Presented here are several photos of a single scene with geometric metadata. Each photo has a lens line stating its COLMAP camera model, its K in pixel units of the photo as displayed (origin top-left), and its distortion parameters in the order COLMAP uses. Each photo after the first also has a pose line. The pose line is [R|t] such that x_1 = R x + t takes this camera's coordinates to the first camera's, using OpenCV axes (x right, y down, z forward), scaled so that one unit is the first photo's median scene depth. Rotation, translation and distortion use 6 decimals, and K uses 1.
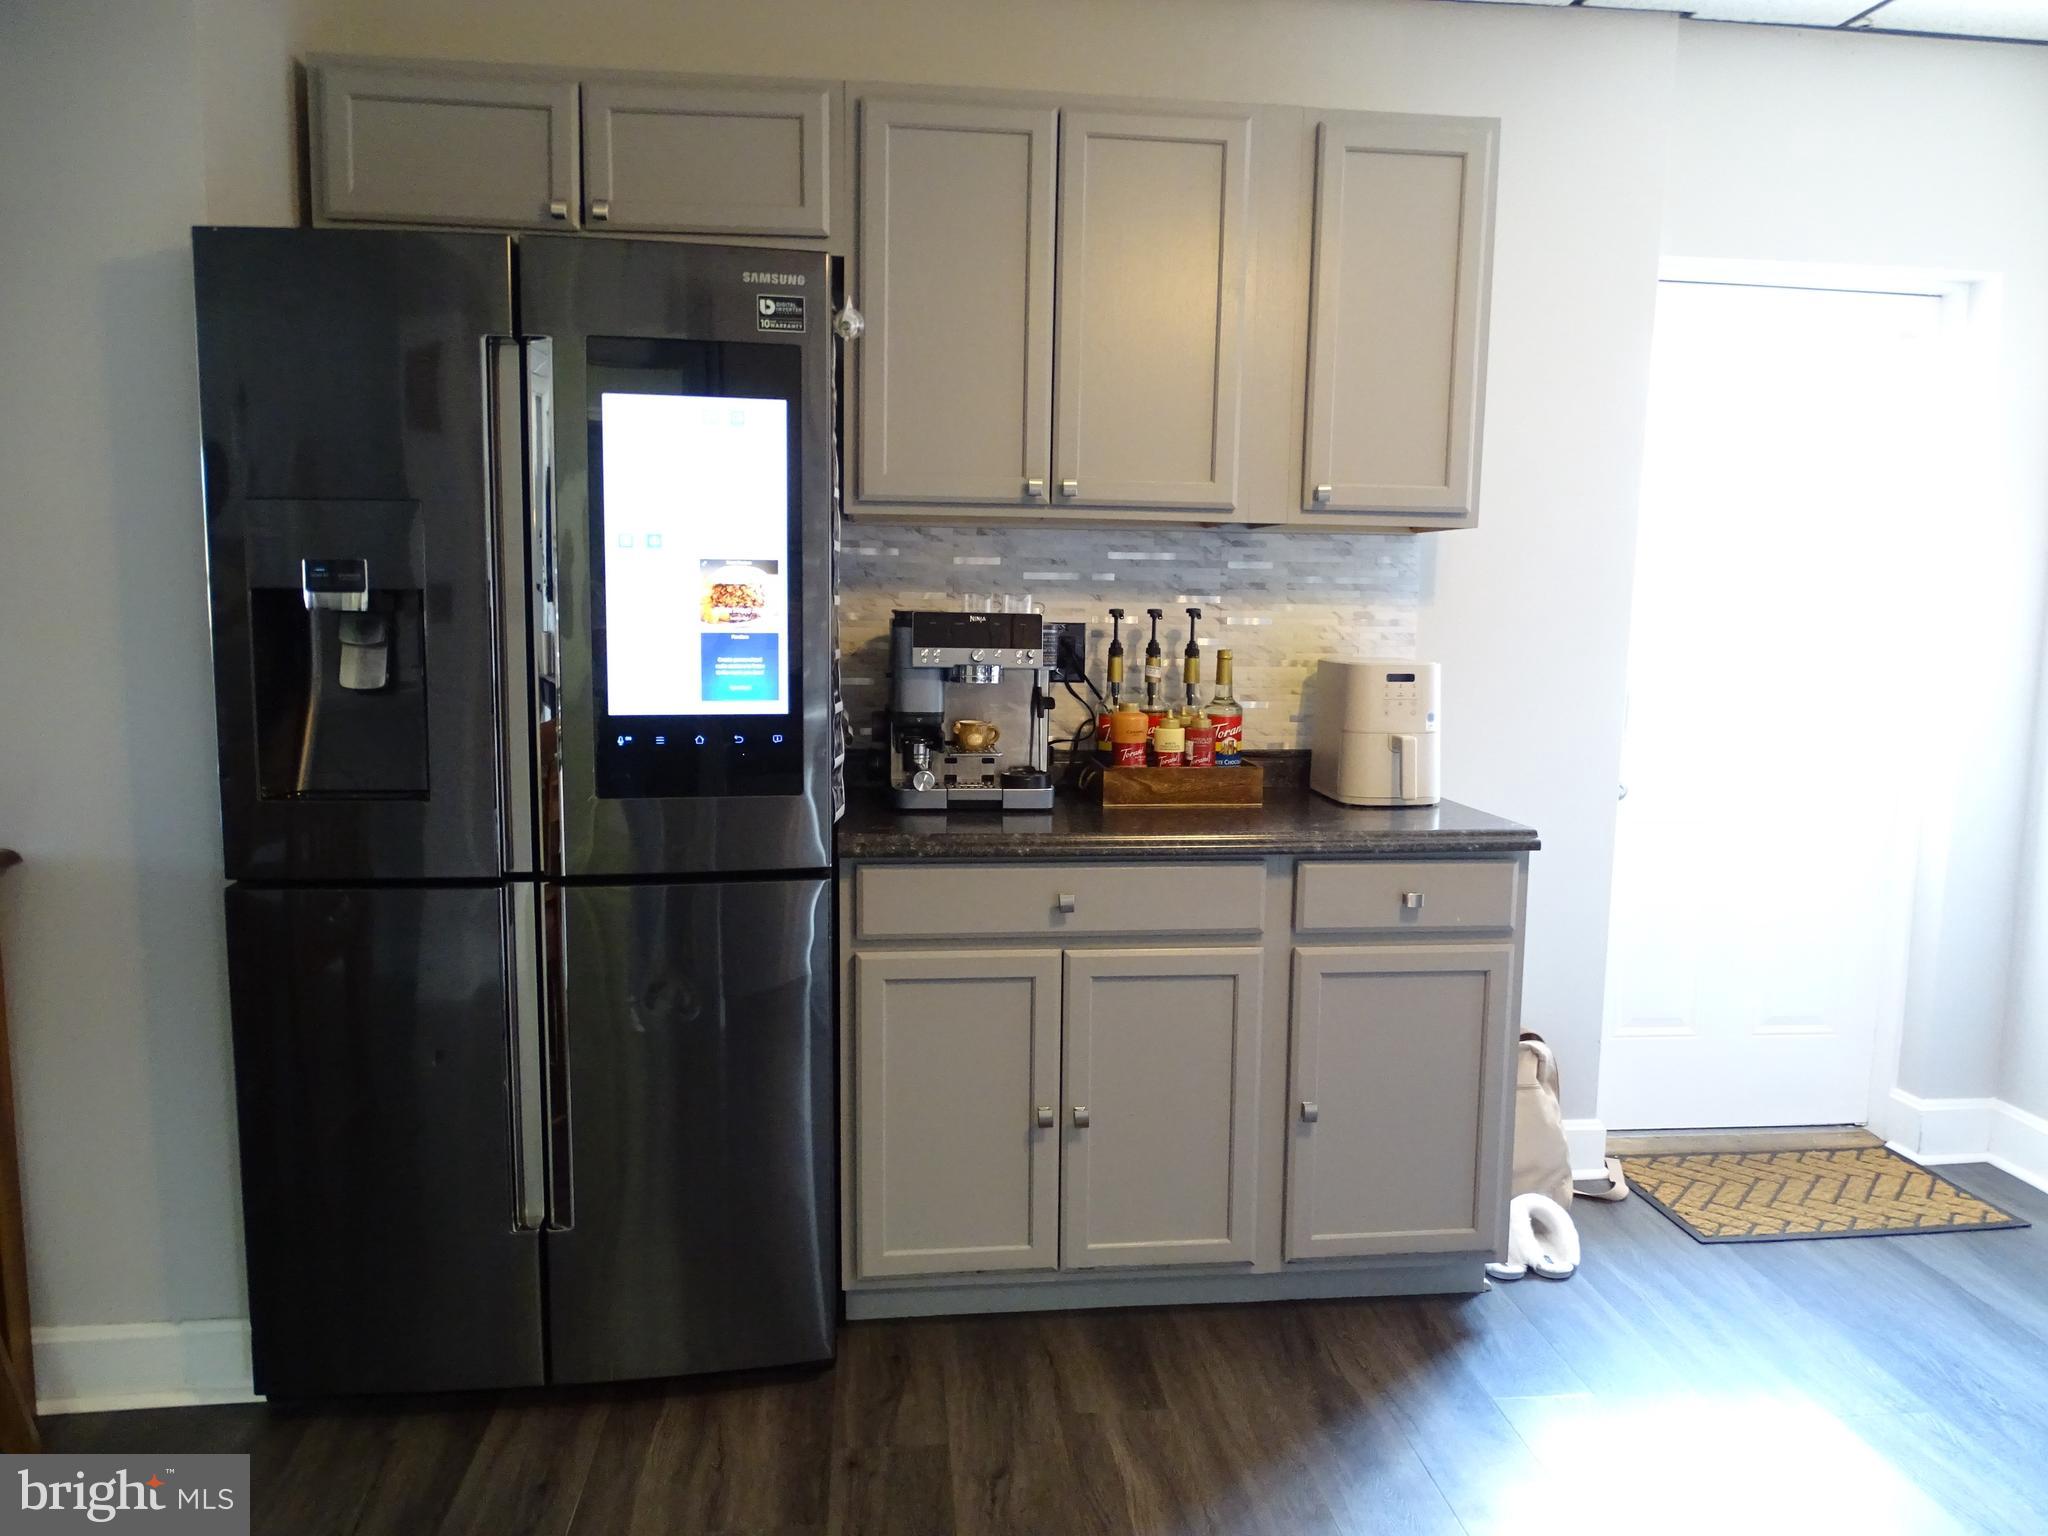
lens RADIAL K [[1471.2, 0, 1022.7], [0, 1471.2, 757.3], [0, 0, 1]] dist [0.009290, 0.001432]
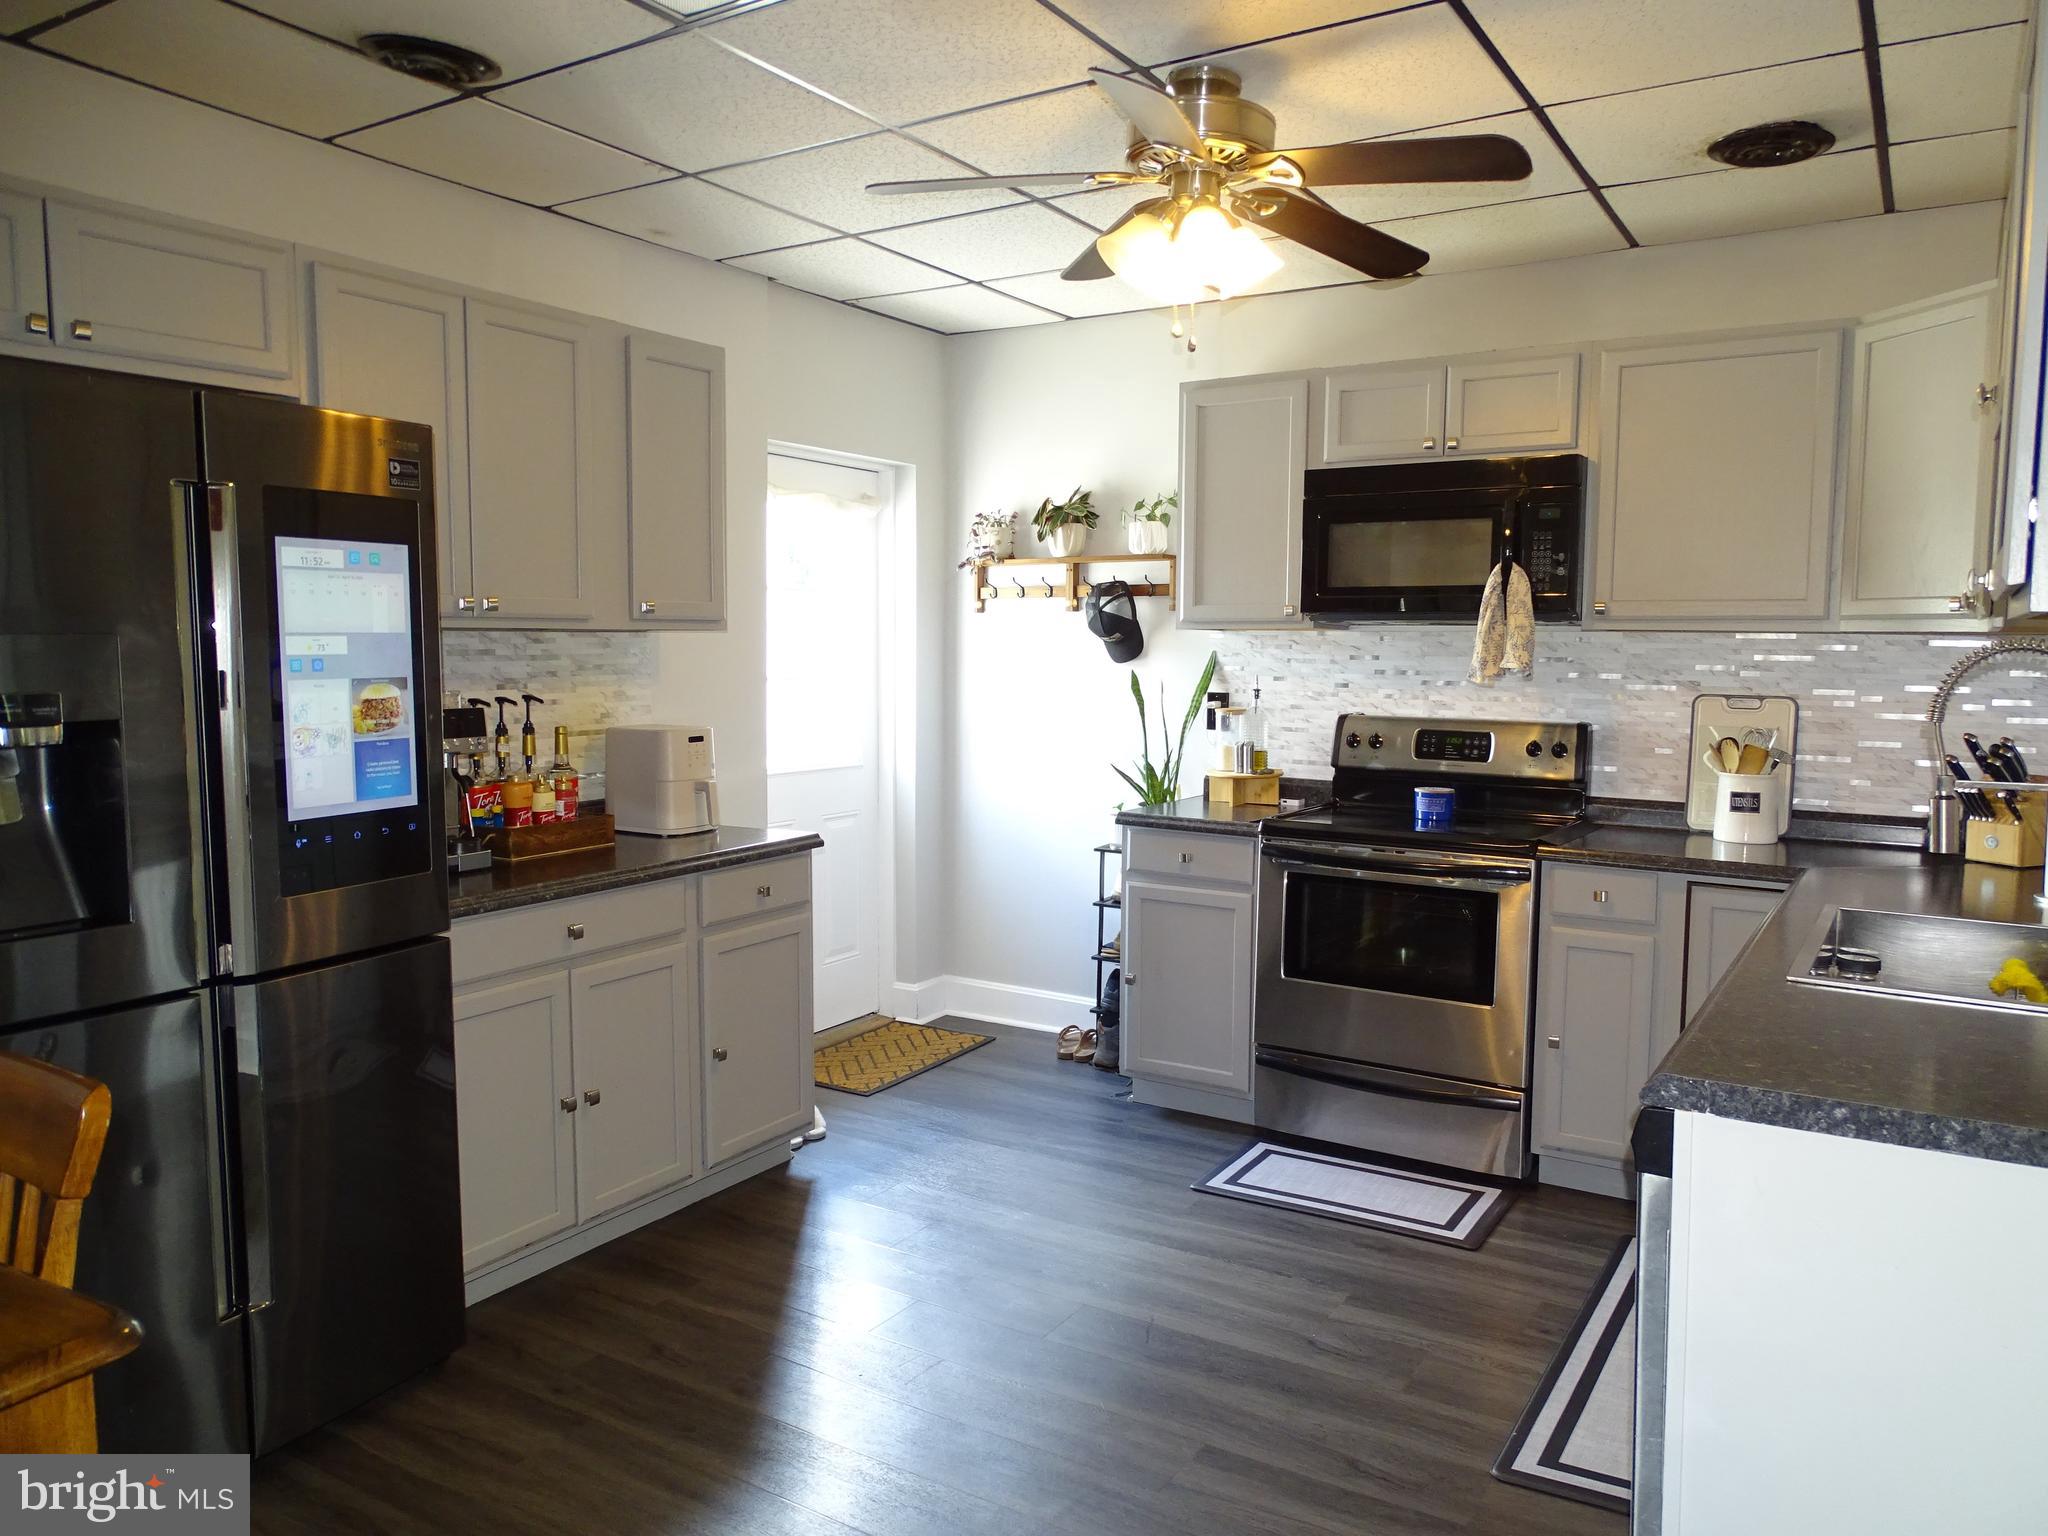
lens RADIAL K [[1471.2, 0, 1025.0], [0, 1471.2, 770.9], [0, 0, 1]] dist [0.009290, 0.001432]
pose [[0.626877, -0.085501, 0.774413, -0.631577], [0.097025, 0.994790, 0.031292, -0.038273], [-0.773054, 0.055522, 0.631906, -0.109569]]
